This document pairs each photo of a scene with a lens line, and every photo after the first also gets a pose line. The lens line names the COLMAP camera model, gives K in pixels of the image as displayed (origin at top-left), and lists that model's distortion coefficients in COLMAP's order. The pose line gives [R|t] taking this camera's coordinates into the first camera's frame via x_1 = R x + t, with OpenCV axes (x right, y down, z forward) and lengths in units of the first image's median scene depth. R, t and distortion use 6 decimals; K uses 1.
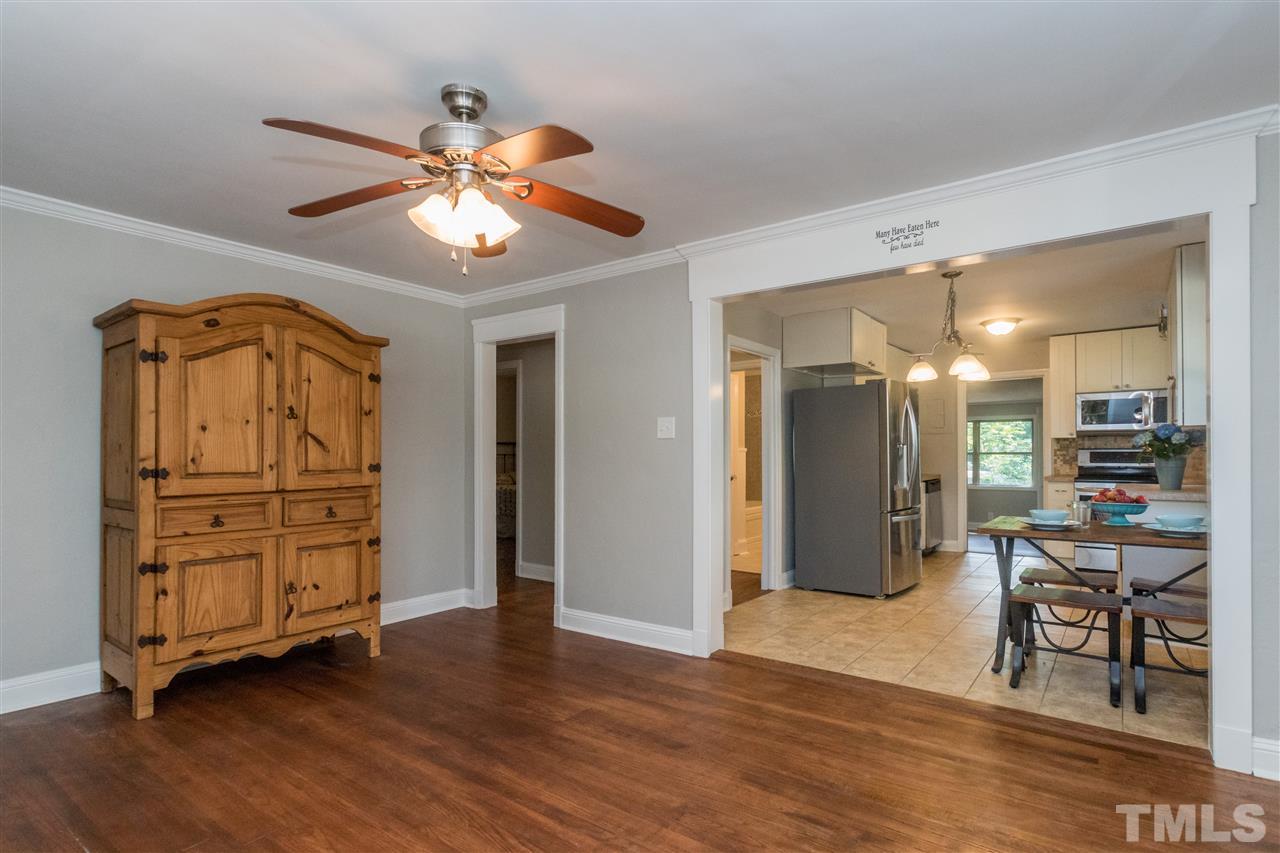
lens RADIAL K [[648.2, 0, 645.4], [0, 648.2, 449.4], [0, 0, 1]] dist [0.012945, -0.000193]
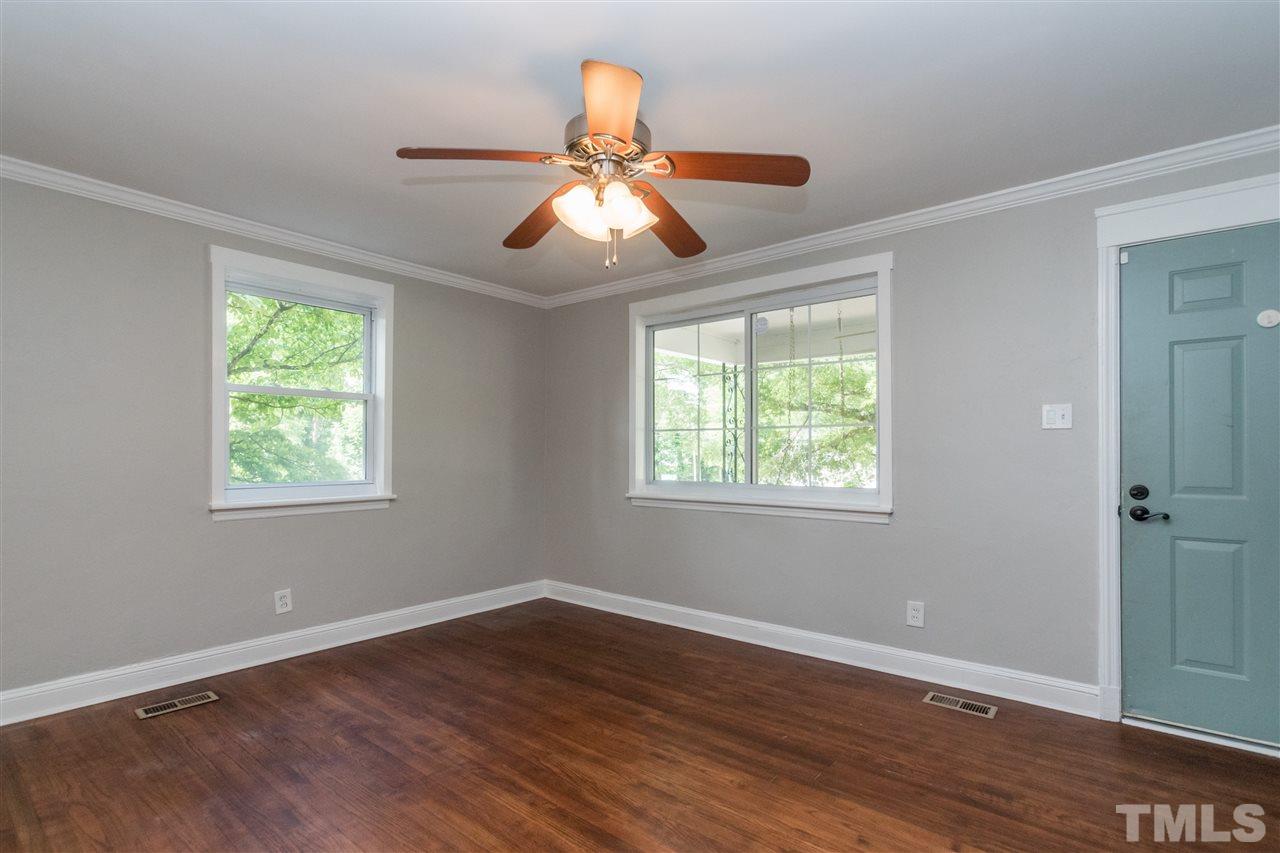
lens RADIAL K [[601.4, 0, 643.4], [0, 601.4, 450.3], [0, 0, 1]] dist [-0.004240, 0.002119]
pose [[-0.999471, 0.002784, 0.032402, -0.233396], [0.002386, 0.999921, -0.012318, 0.011680], [-0.032434, -0.012234, -0.999399, 1.228134]]
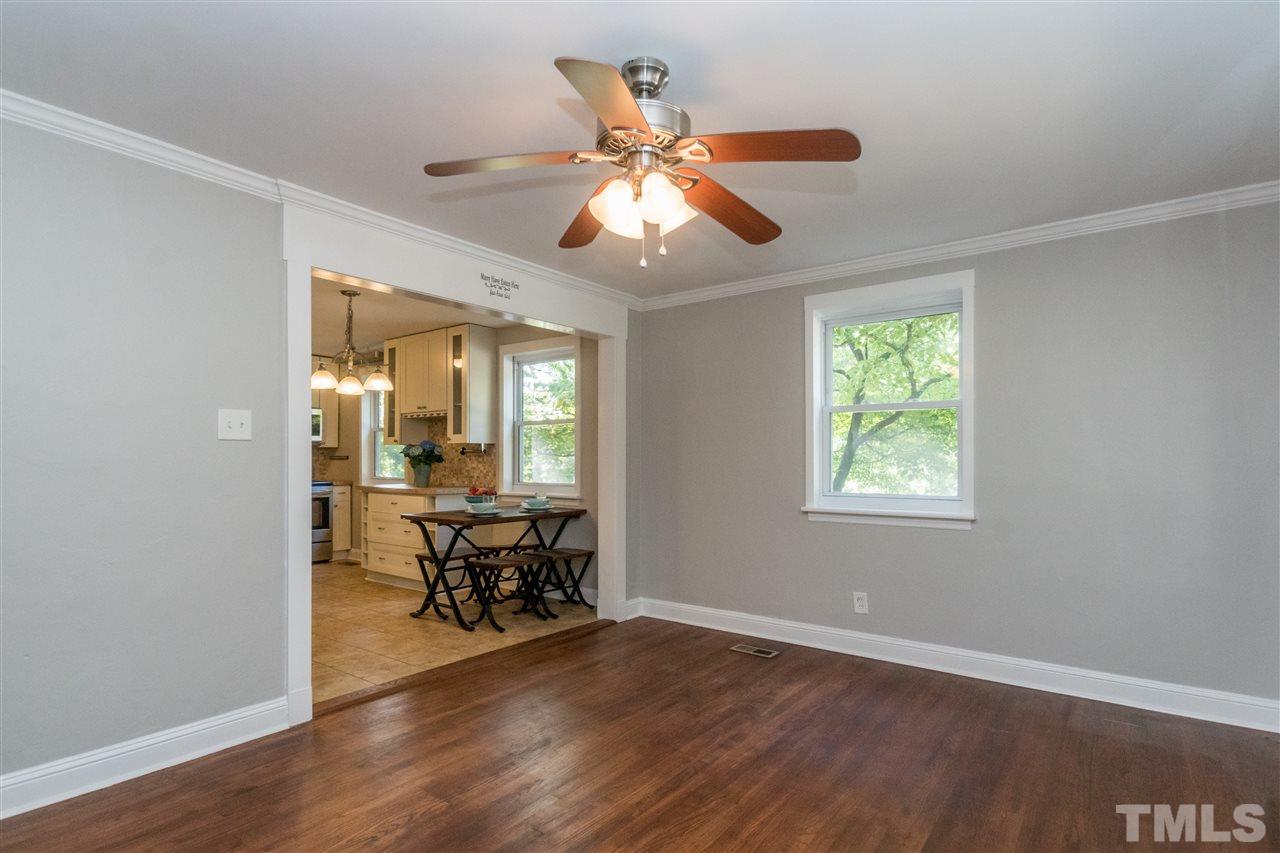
lens RADIAL K [[670.8, 0, 654.7], [0, 670.8, 466.8], [0, 0, 1]] dist [-0.005697, 0.001082]
pose [[-0.011320, -0.009533, 0.999890, -0.784356], [-0.009706, 0.999908, 0.009423, -0.000623], [-0.999889, -0.009598, -0.011411, 0.638397]]
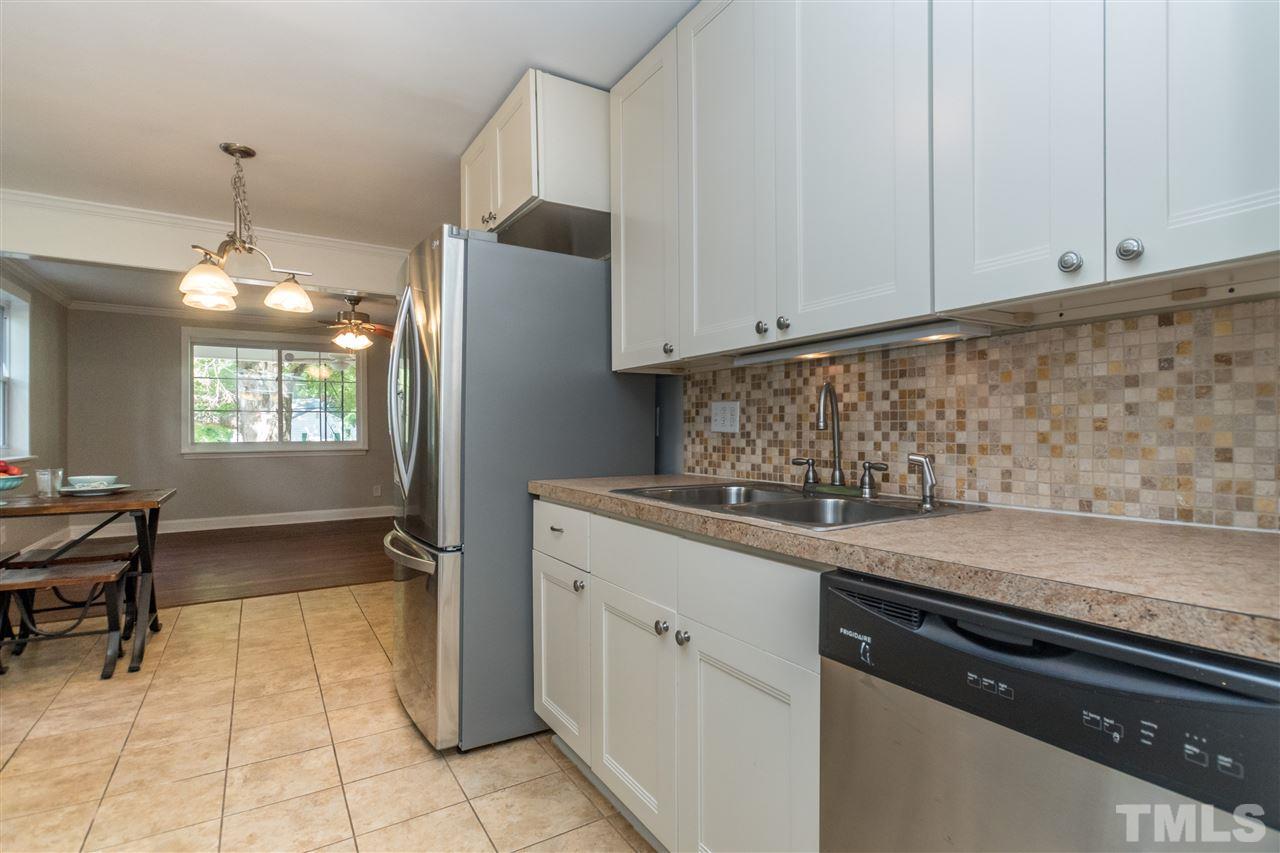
lens RADIAL K [[648.2, 0, 646.2], [0, 648.2, 423.9], [0, 0, 1]] dist [0.012945, -0.000193]
pose [[-0.372404, 0.003754, -0.928063, 1.180039], [0.007691, 0.999970, 0.000959, 0.030917], [0.928039, -0.006780, -0.372422, 2.052612]]
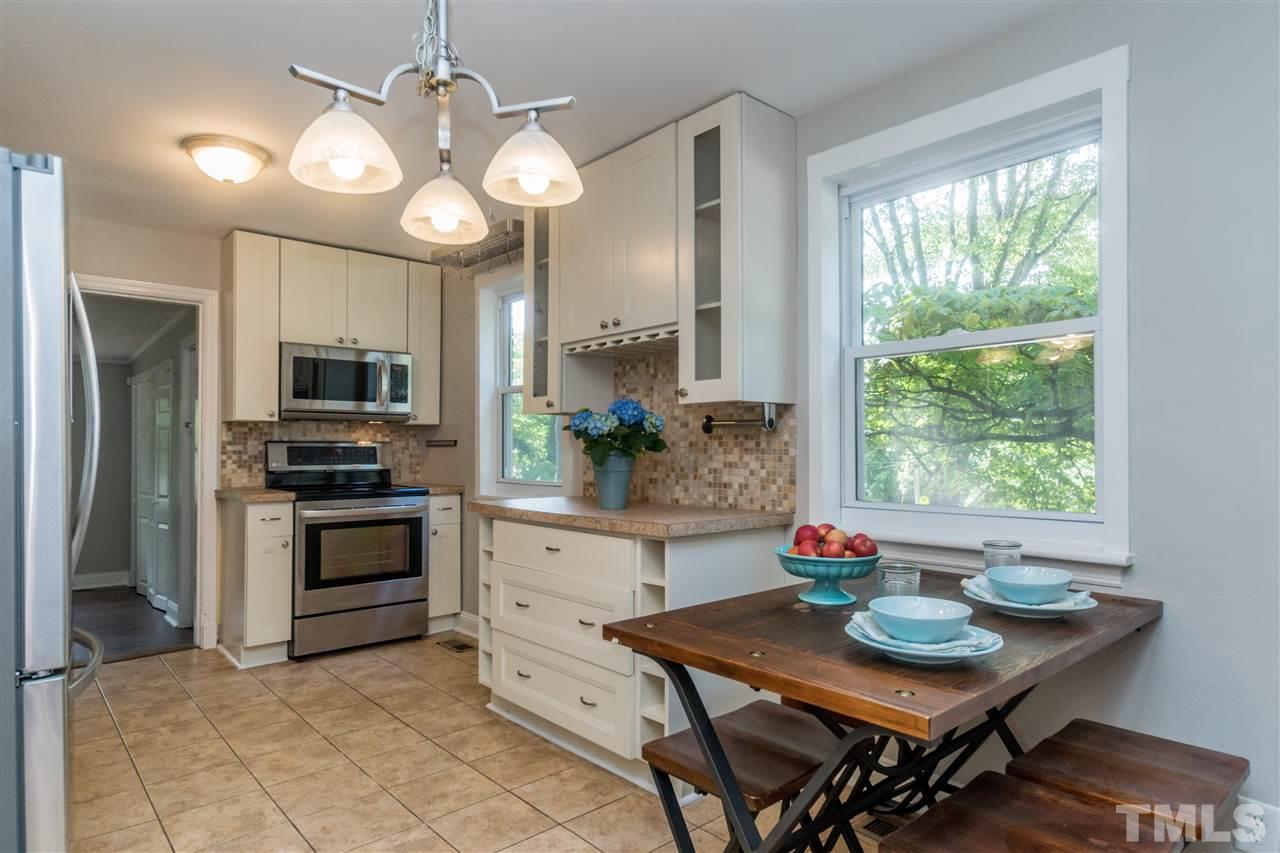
lens RADIAL K [[724.0, 0, 640.9], [0, 724.0, 442.1], [0, 0, 1]] dist [0.003803, 0.001039]
pose [[0.182217, 0.011146, 0.983195, 0.186247], [-0.005904, 0.999930, -0.010241, 0.008536], [-0.983241, -0.003939, 0.182270, 1.049055]]
